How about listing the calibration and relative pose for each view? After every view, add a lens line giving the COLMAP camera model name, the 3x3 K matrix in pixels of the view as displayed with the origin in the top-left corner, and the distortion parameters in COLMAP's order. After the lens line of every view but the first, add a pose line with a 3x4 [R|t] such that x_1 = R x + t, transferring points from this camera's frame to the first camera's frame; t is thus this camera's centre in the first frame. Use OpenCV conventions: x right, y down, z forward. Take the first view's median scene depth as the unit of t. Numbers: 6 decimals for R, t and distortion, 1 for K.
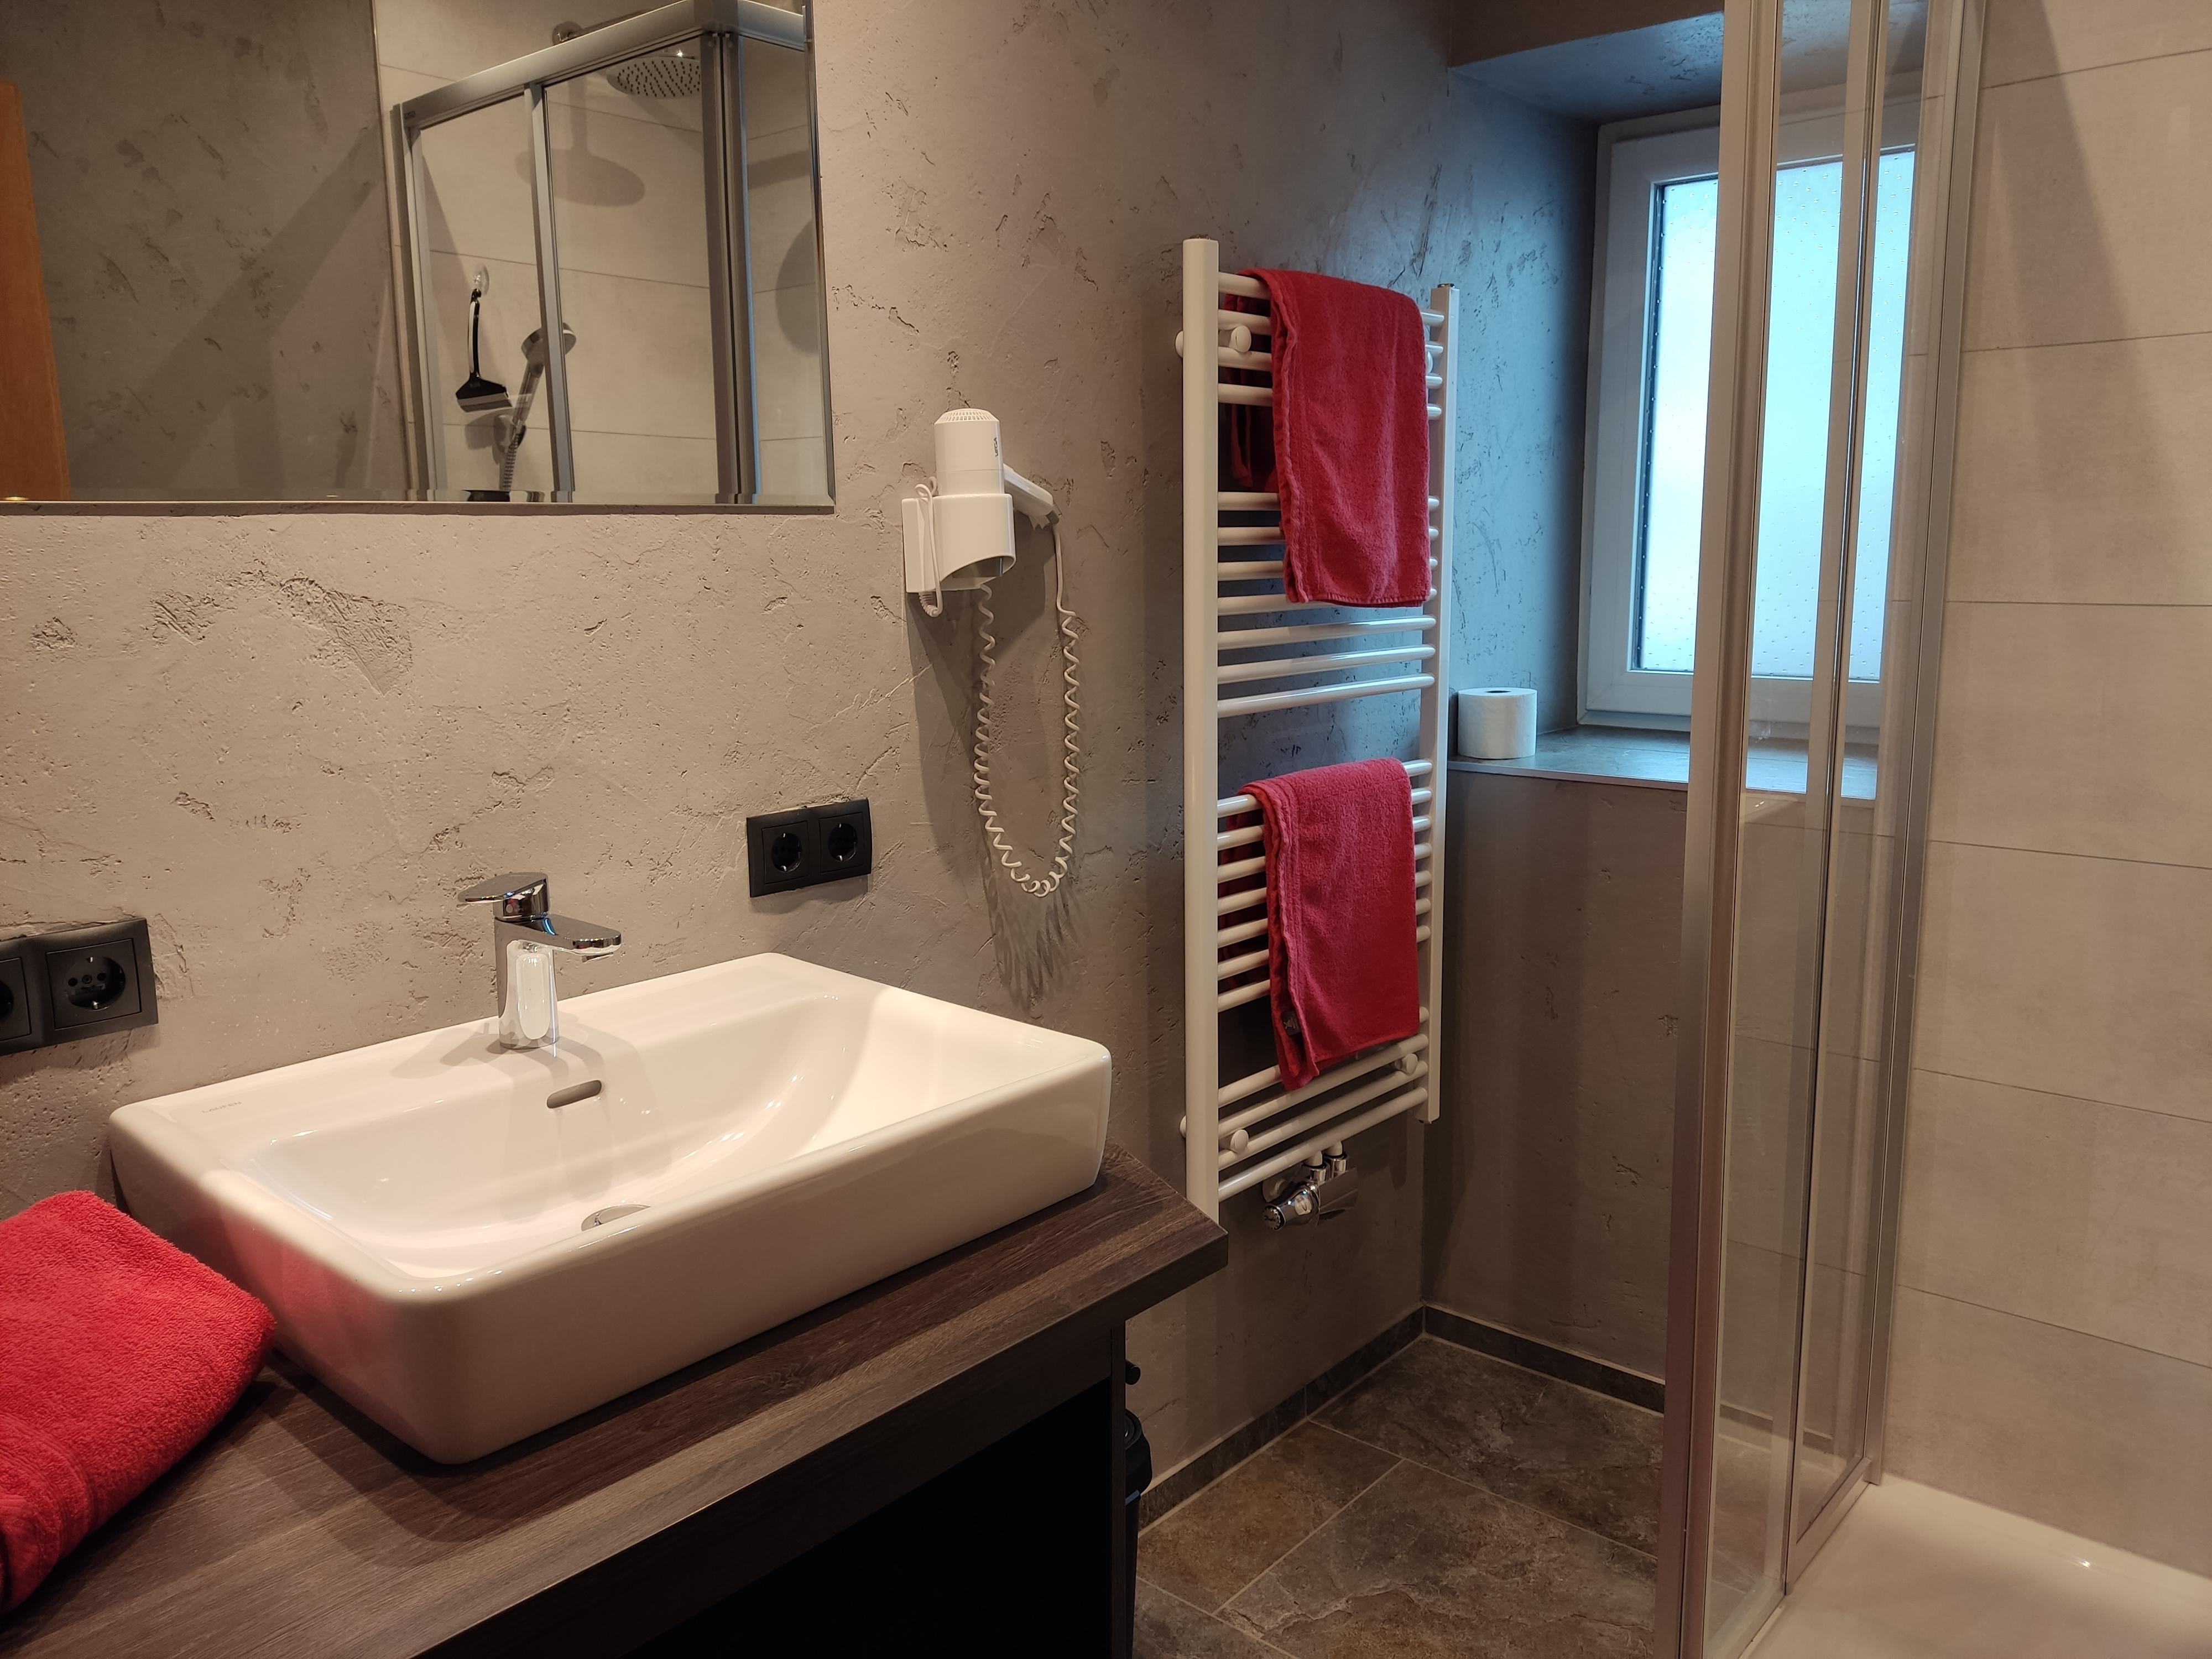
lens RADIAL K [[1649.8, 0, 1113.3], [0, 1649.8, 819.6], [0, 0, 1]] dist [0.113787, -0.193111]
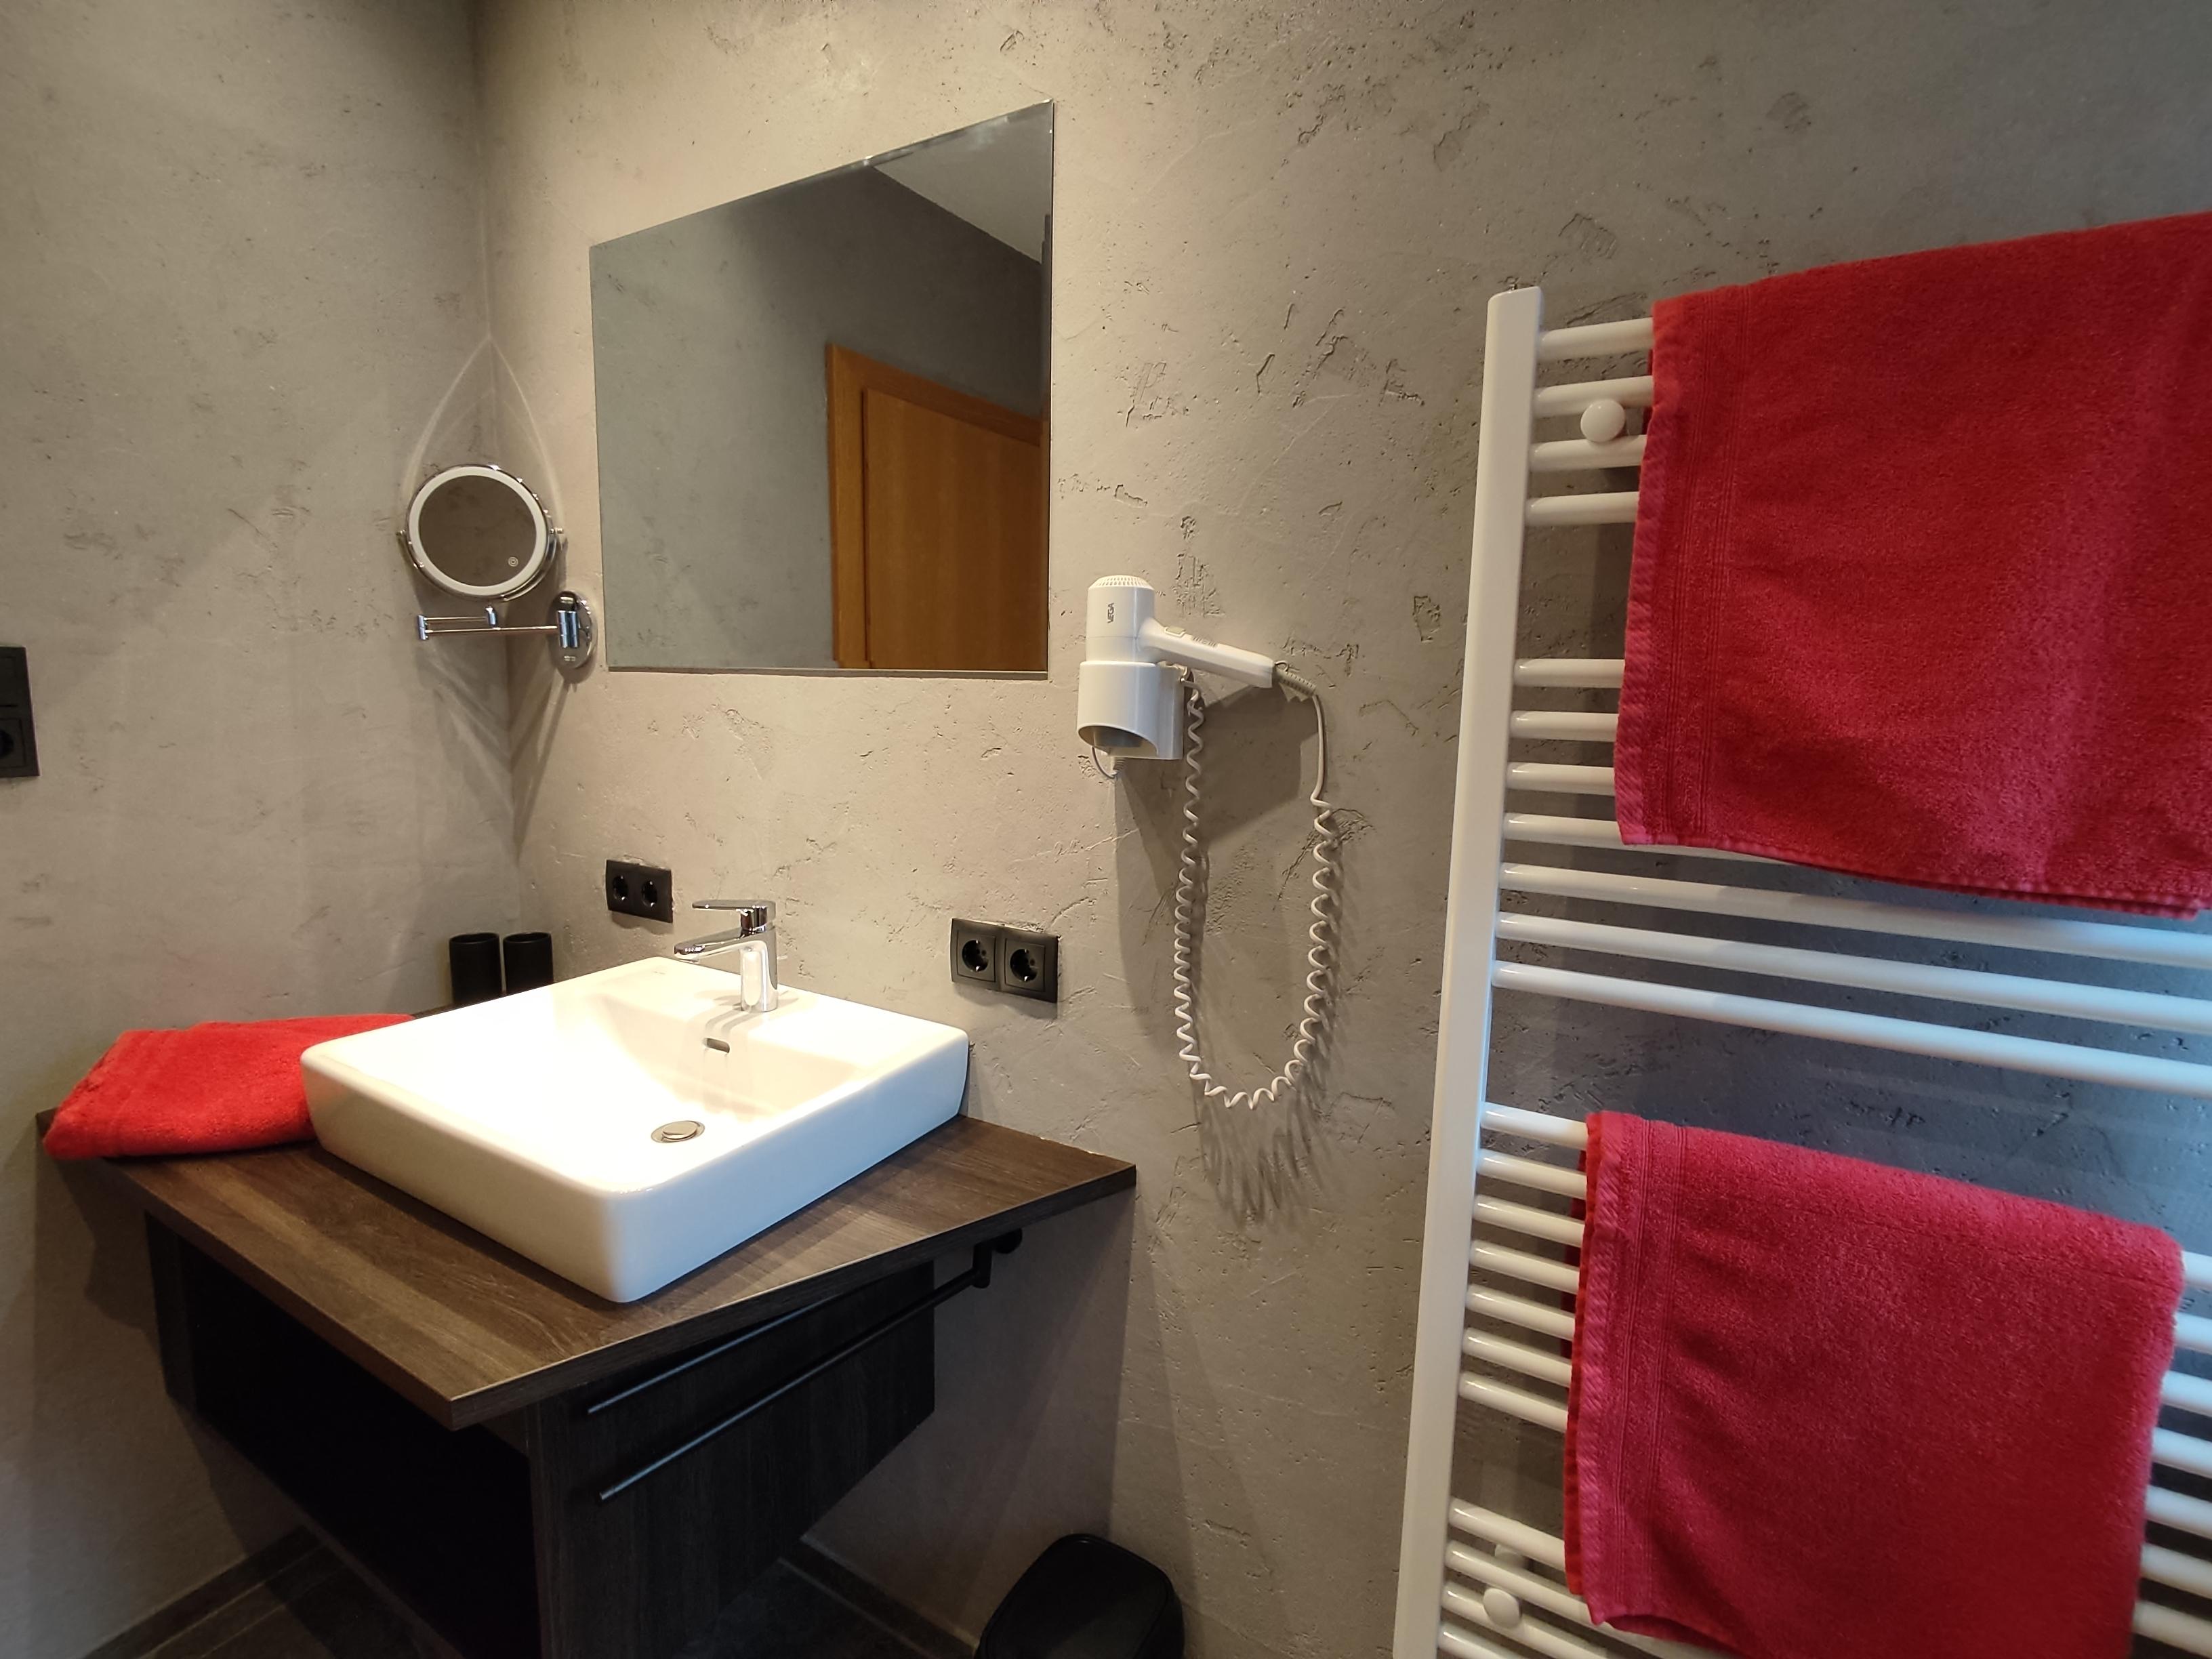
lens RADIAL K [[1019.3, 0, 1103.6], [0, 1019.3, 809.4], [0, 0, 1]] dist [-0.003325, 0.000997]
pose [[0.193613, 0.138979, -0.971184, 0.423126], [-0.190504, 0.976399, 0.101747, -0.142761], [0.962404, 0.165315, 0.215519, 0.732943]]
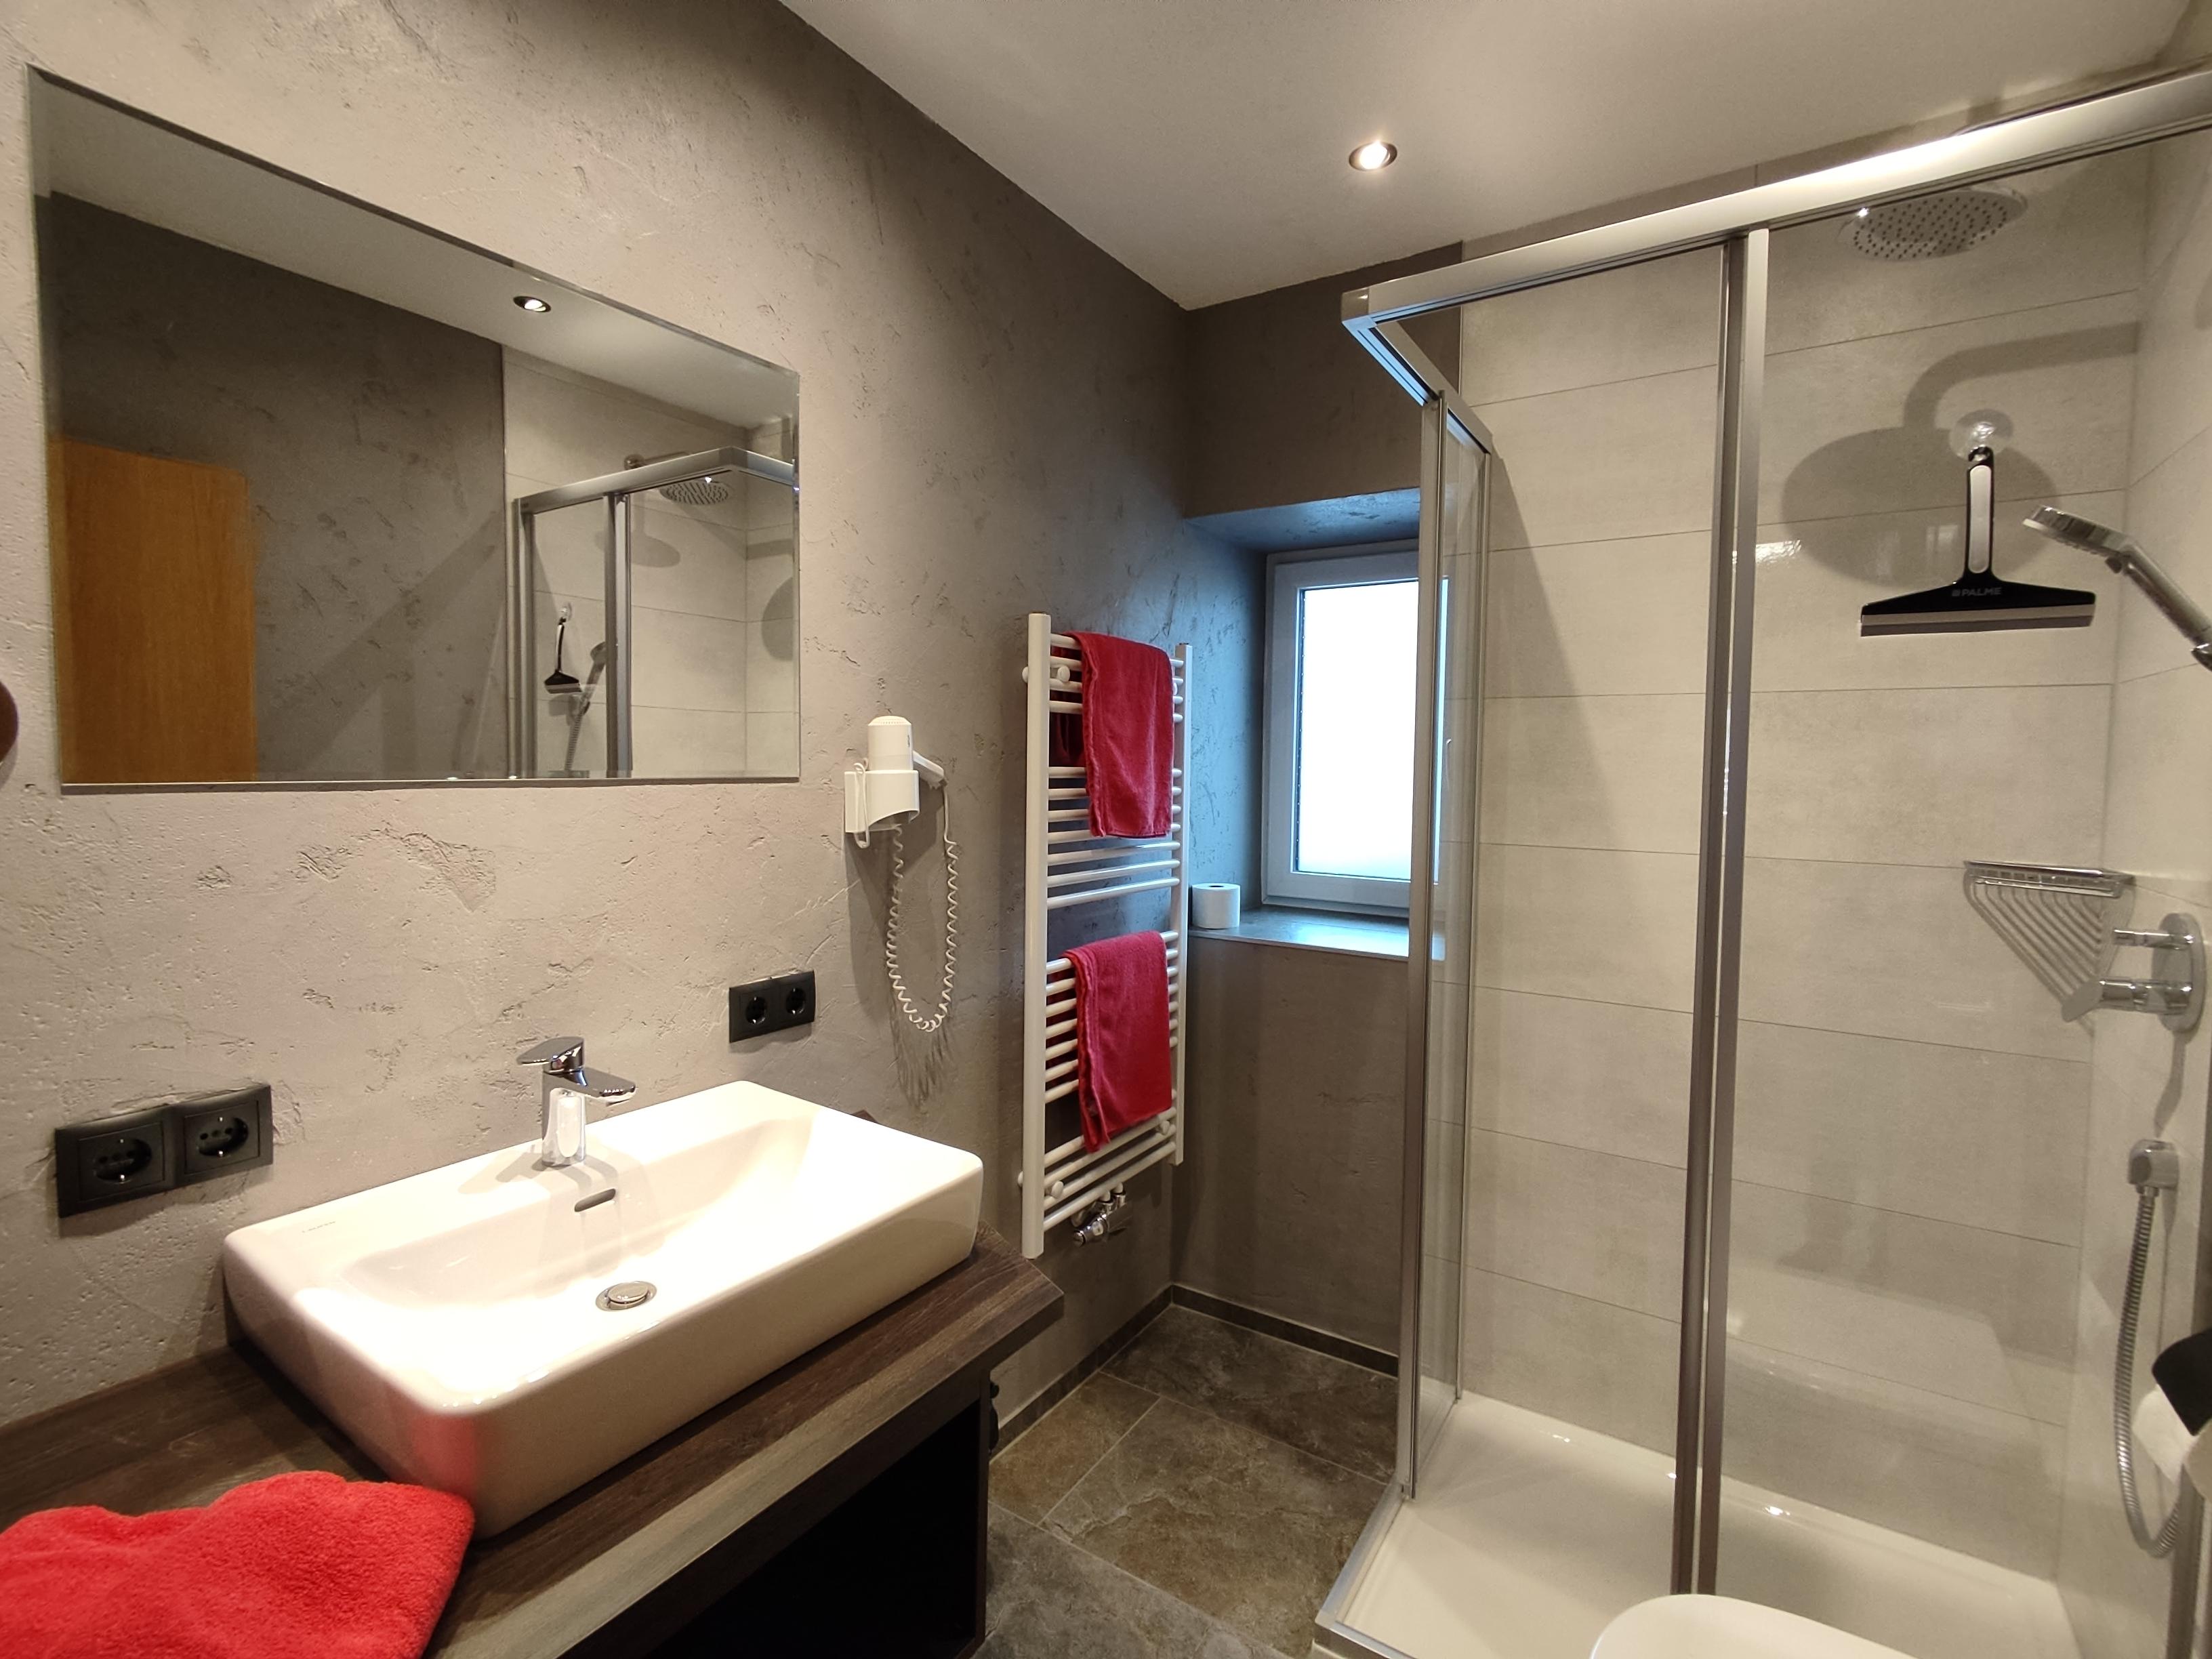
lens RADIAL K [[1019.3, 0, 1103.6], [0, 1019.3, 809.4], [0, 0, 1]] dist [-0.003325, 0.000997]
pose [[0.990543, 0.018249, 0.135981, -0.015580], [-0.001518, 0.992511, -0.122144, -0.037925], [-0.137191, 0.120782, 0.983153, 0.043732]]
